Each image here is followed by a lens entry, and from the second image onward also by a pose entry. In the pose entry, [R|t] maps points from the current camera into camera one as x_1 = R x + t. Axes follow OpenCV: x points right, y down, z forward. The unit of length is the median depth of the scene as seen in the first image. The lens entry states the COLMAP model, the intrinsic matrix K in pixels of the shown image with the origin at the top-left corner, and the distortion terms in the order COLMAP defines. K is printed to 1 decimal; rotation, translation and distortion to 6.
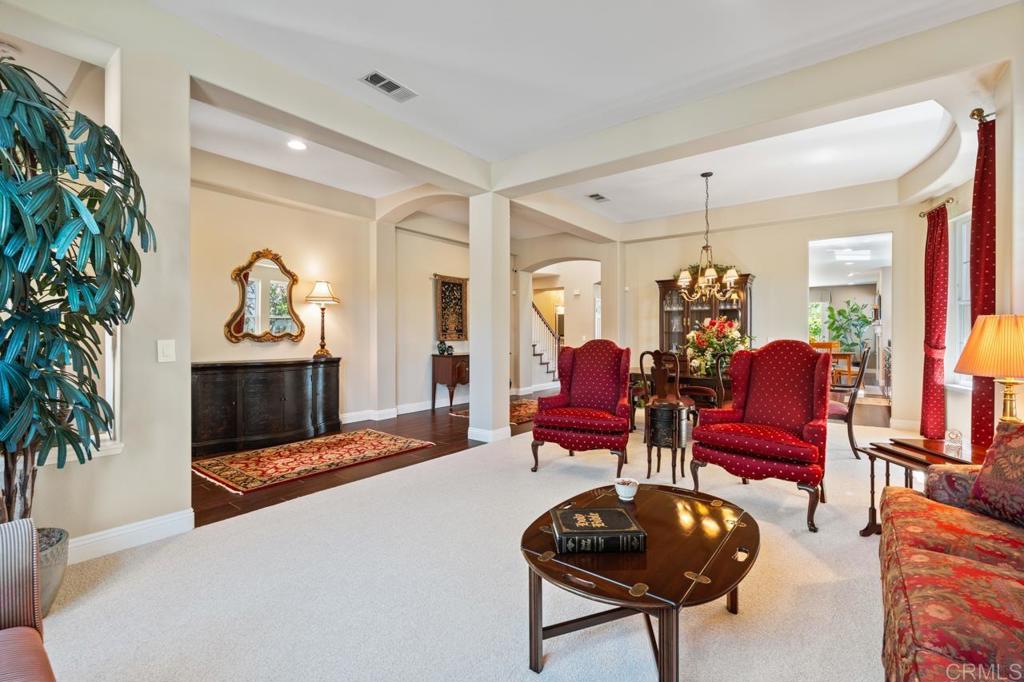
lens RADIAL K [[443.3, 0, 510.4], [0, 443.3, 333.3], [0, 0, 1]] dist [0.001469, 0.000189]
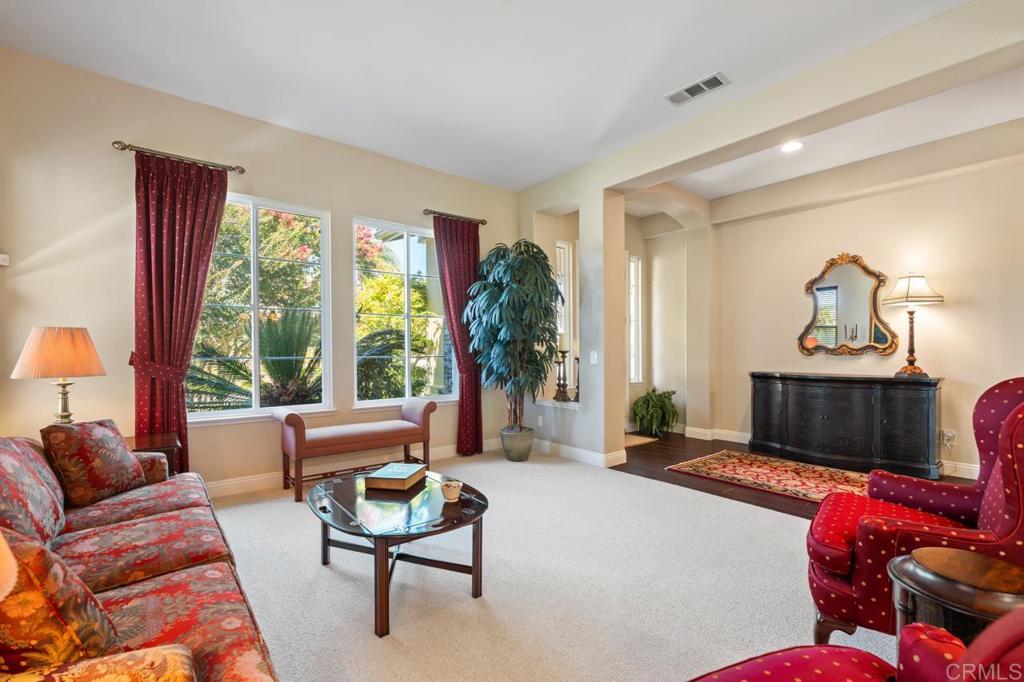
lens RADIAL K [[450.5, 0, 512.0], [0, 450.5, 341.0], [0, 0, 1]] dist [0.000224, 0.000008]
pose [[-0.227730, -0.019587, -0.973527, 0.525770], [0.005693, 0.999754, -0.021446, 0.006814], [0.973708, -0.010427, -0.227563, 0.566658]]
